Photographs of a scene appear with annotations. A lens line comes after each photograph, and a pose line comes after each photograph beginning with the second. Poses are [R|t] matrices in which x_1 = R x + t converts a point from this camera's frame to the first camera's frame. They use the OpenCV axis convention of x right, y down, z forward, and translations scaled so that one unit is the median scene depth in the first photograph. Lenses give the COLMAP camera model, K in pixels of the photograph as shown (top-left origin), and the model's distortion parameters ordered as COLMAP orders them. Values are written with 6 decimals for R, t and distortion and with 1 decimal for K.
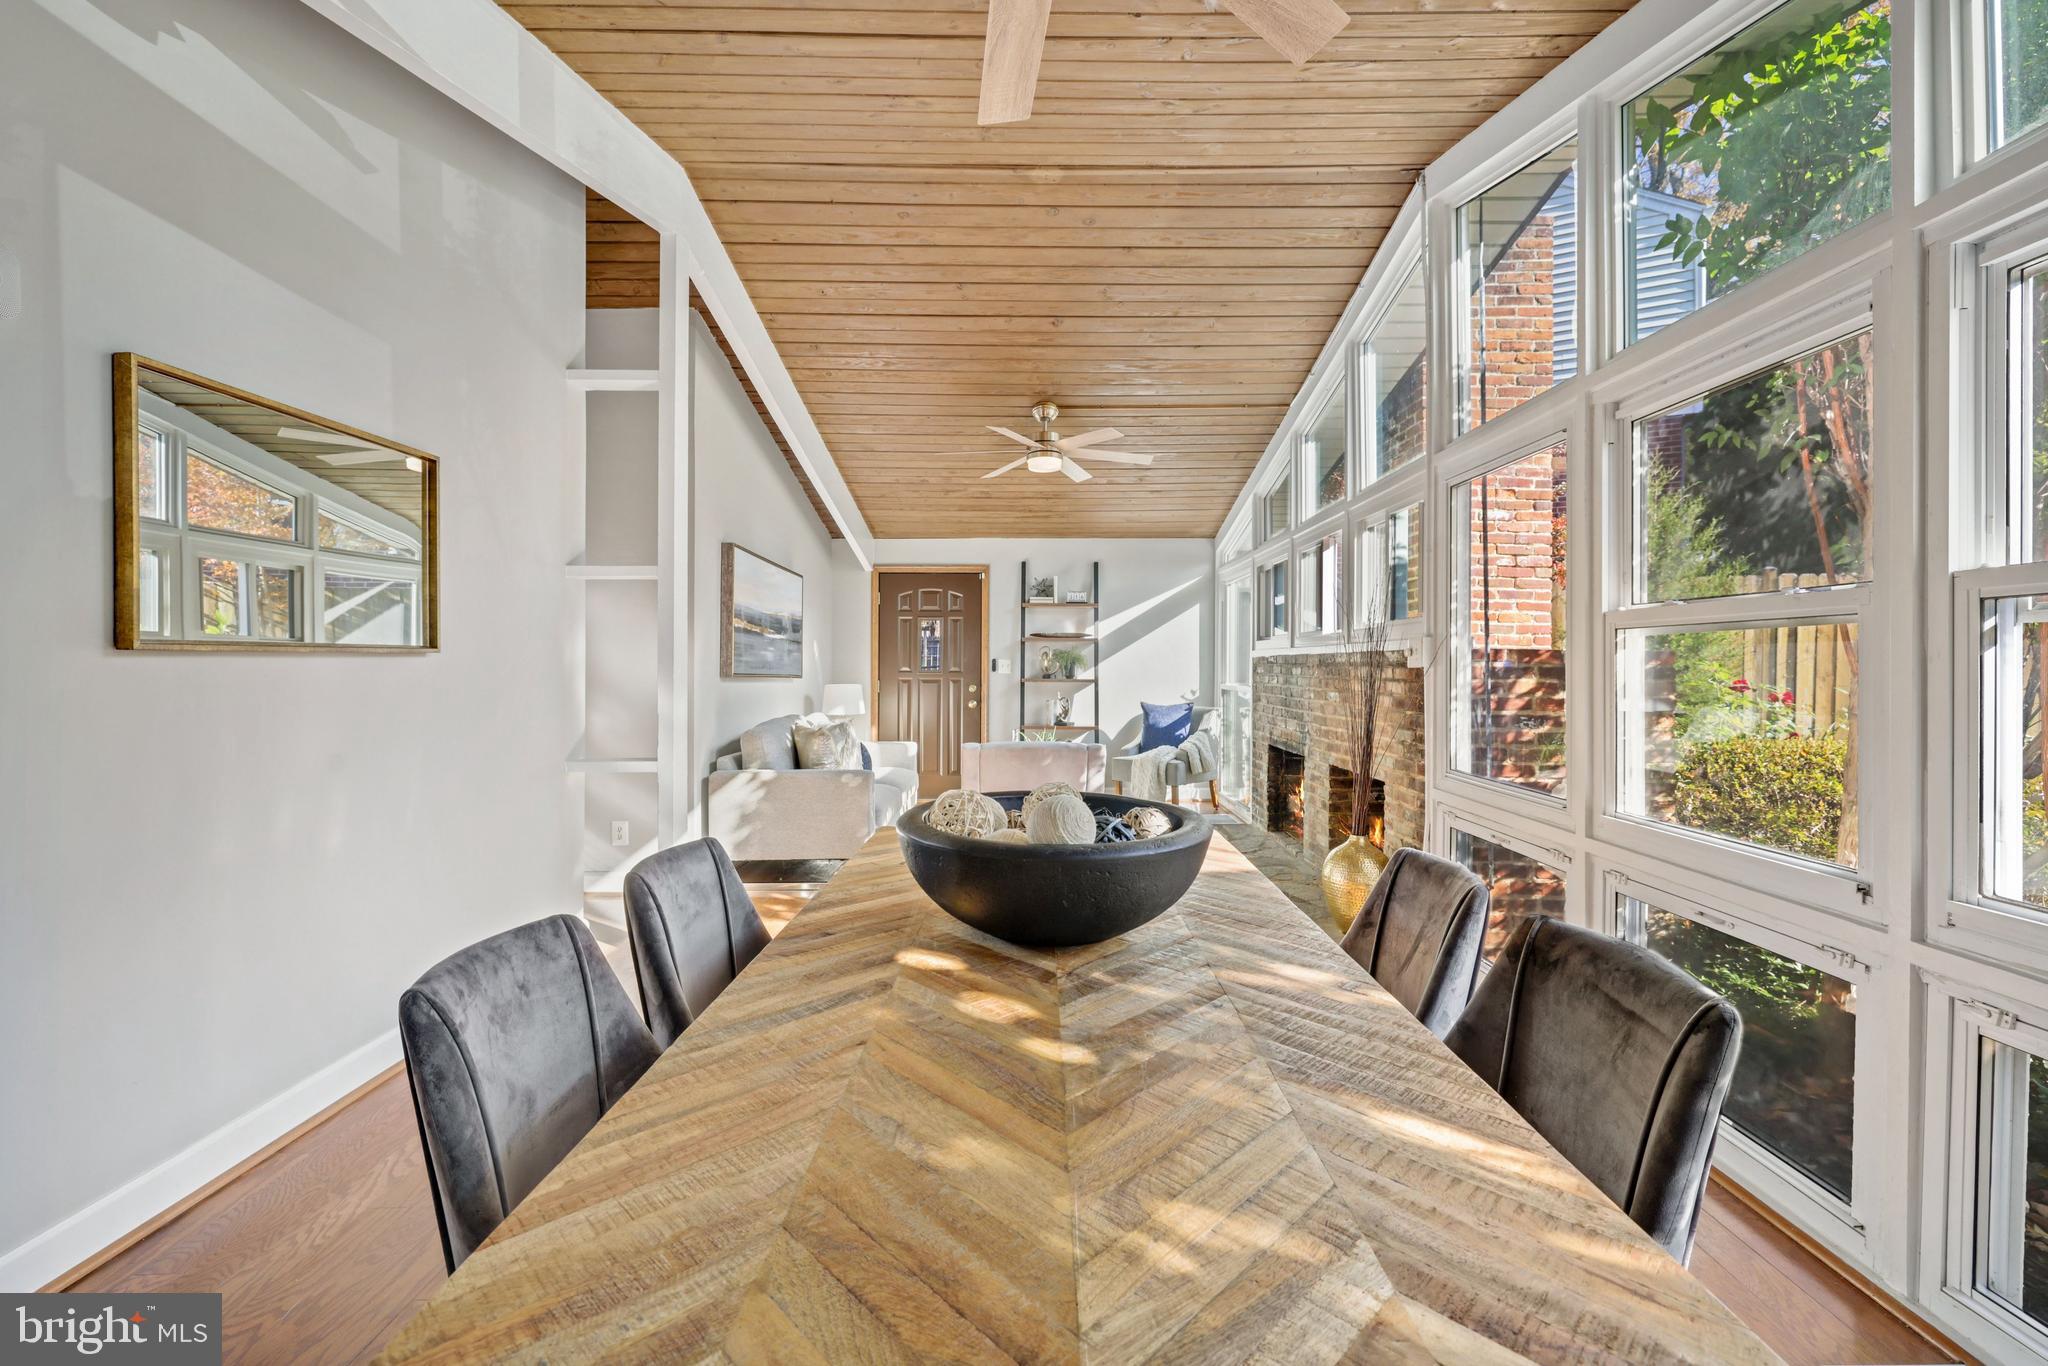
lens RADIAL K [[853.3, 0, 1032.2], [0, 853.3, 671.0], [0, 0, 1]] dist [-0.002490, -0.000161]
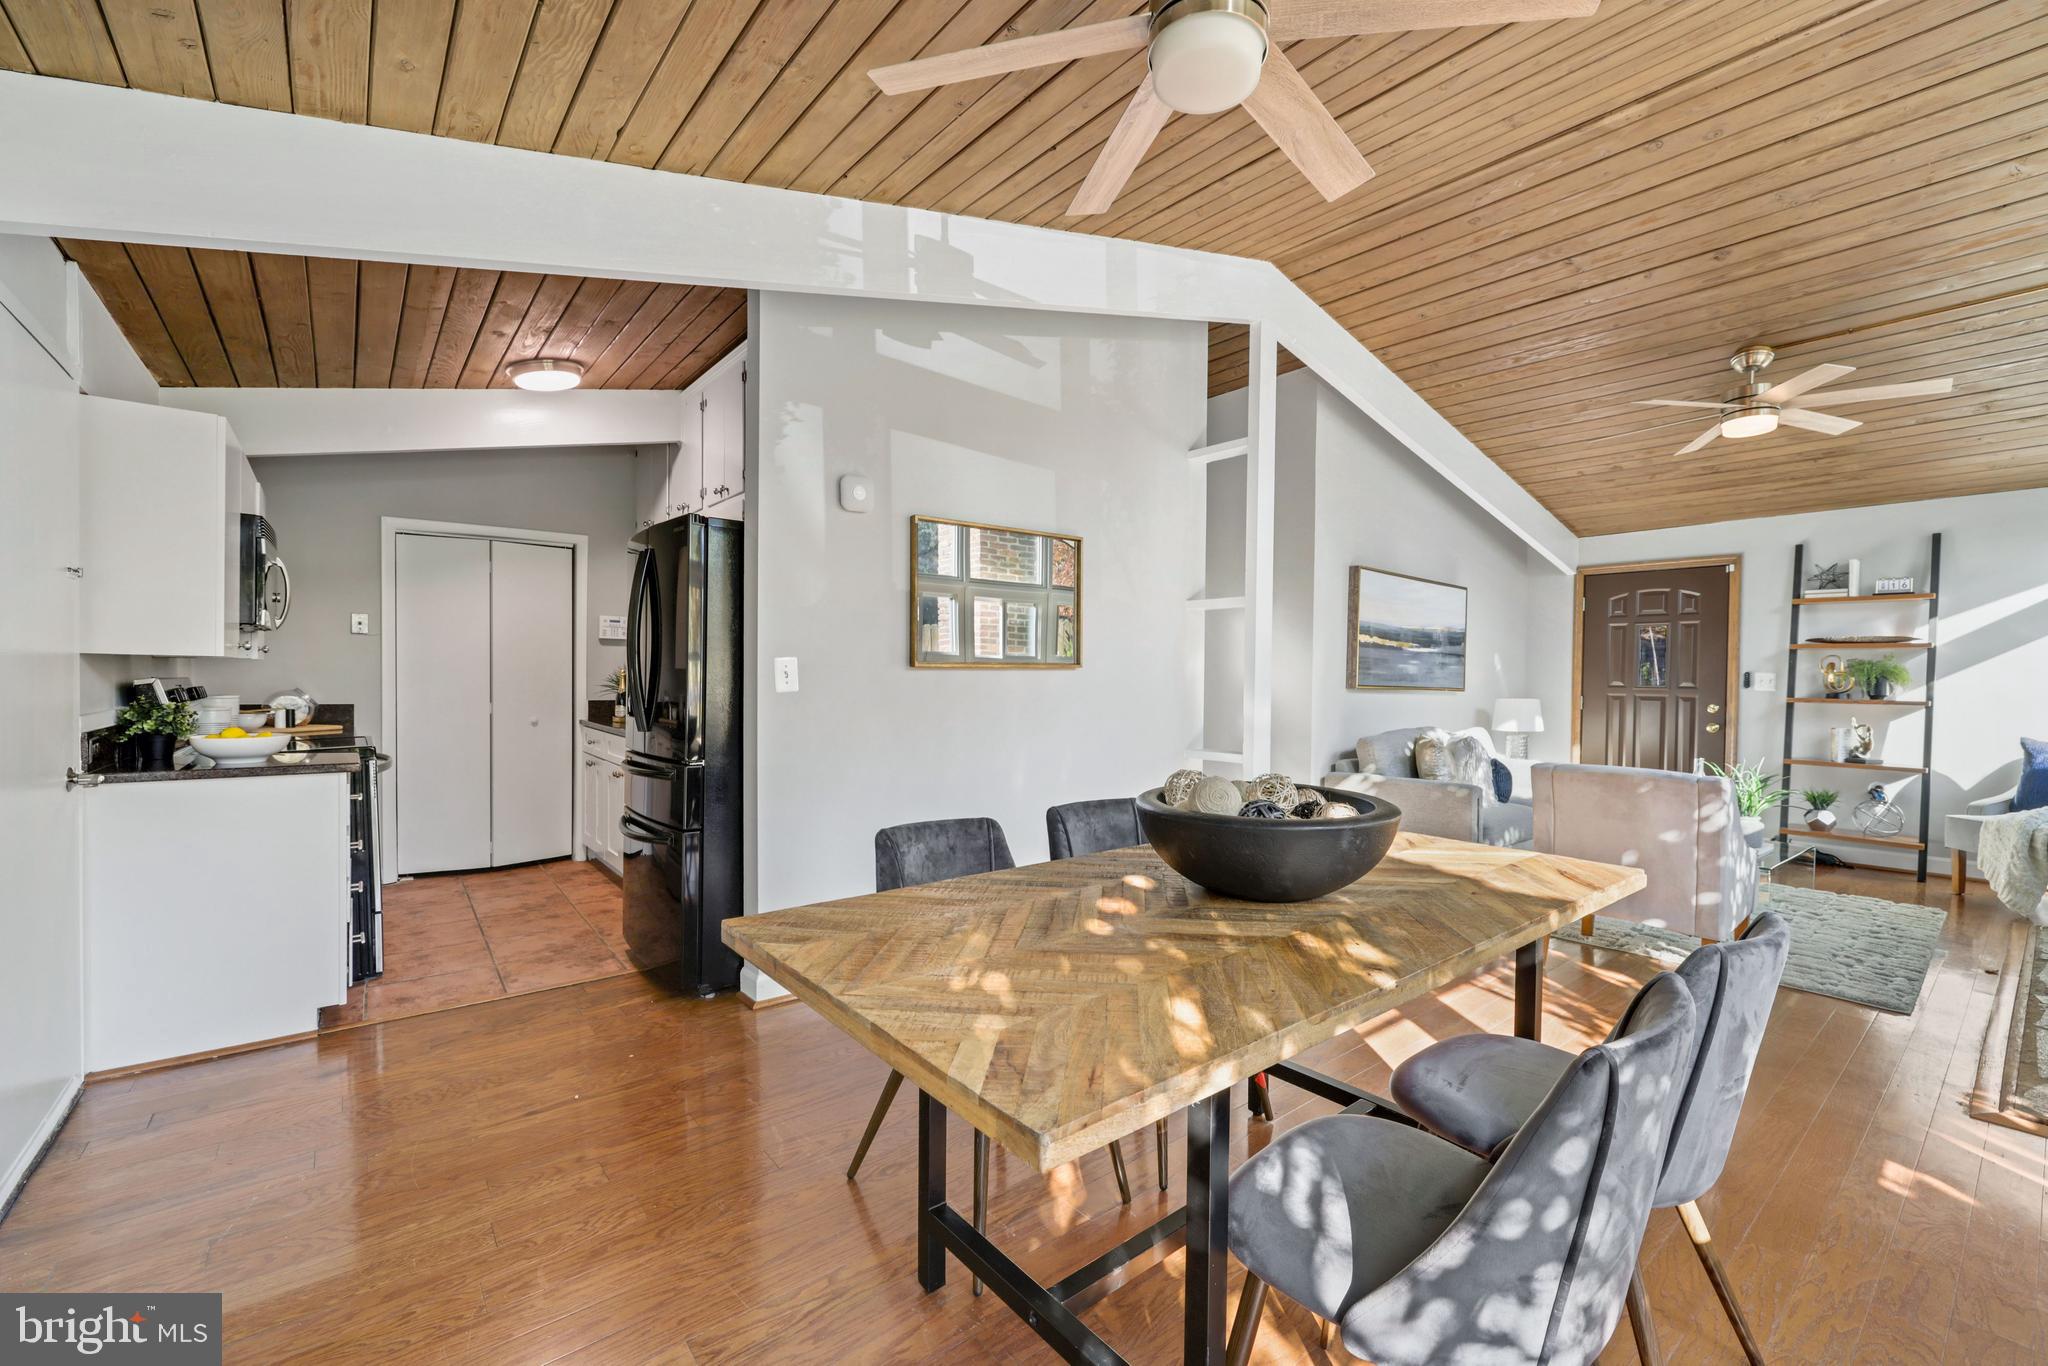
lens RADIAL K [[853.3, 0, 1036.9], [0, 853.3, 688.4], [0, 0, 1]] dist [-0.002490, -0.000161]
pose [[0.634898, 0.015129, -0.772448, 0.199335], [-0.011774, 0.999882, 0.009906, 0.000826], [0.772506, 0.002805, 0.635001, -0.009090]]
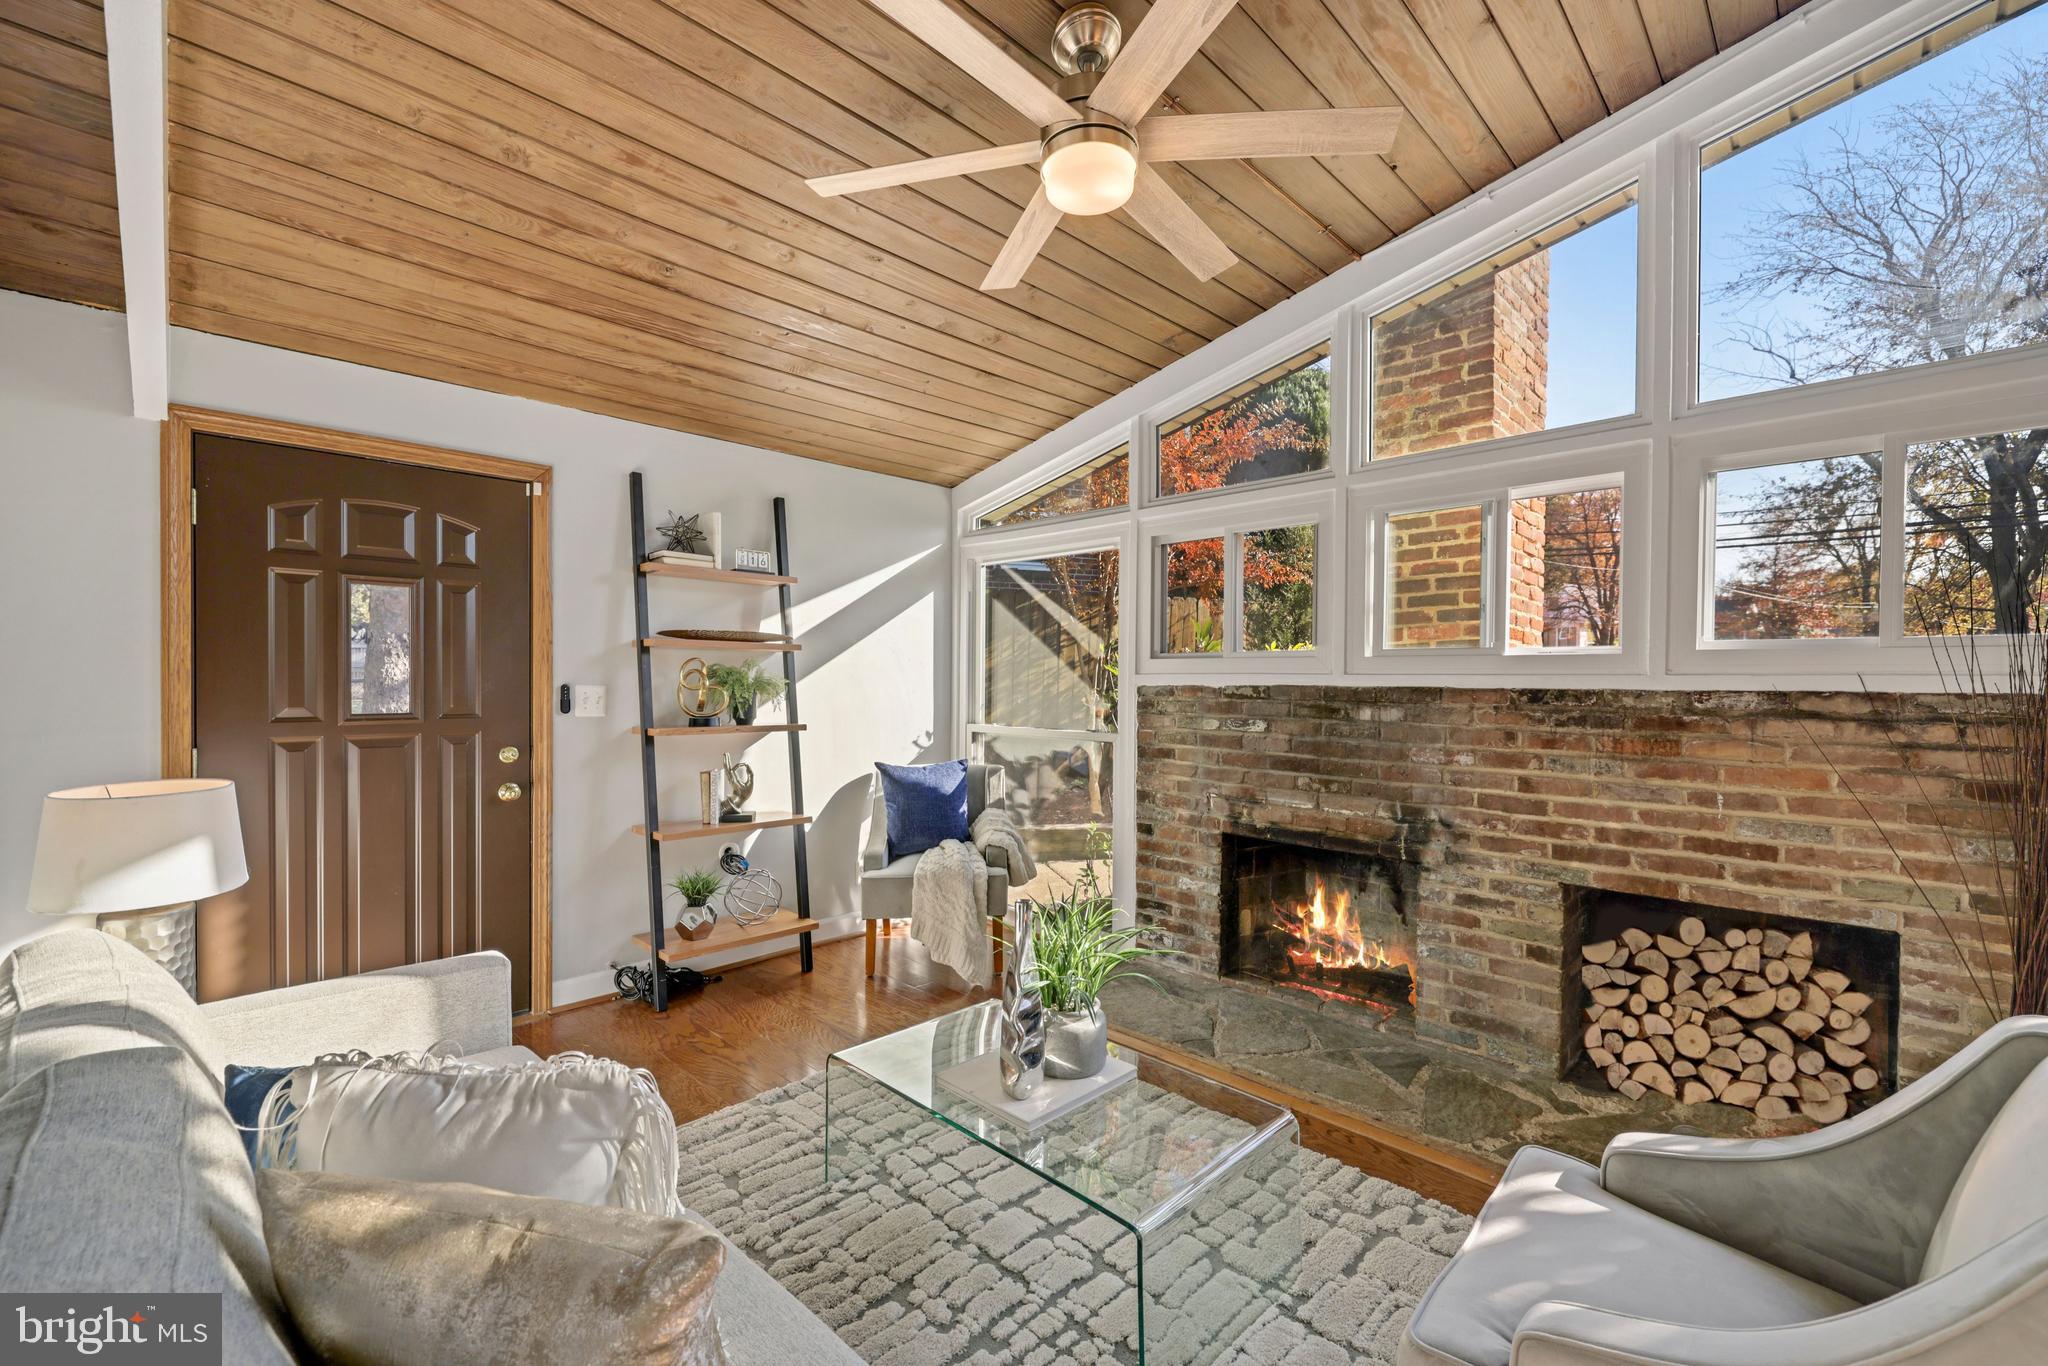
lens RADIAL K [[853.3, 0, 1020.1], [0, 853.3, 682.3], [0, 0, 1]] dist [-0.002490, -0.000161]
pose [[0.706352, -0.002592, 0.707856, -0.256239], [0.003171, 0.999995, 0.000497, -0.019893], [-0.707854, 0.001894, 0.706356, 0.719345]]
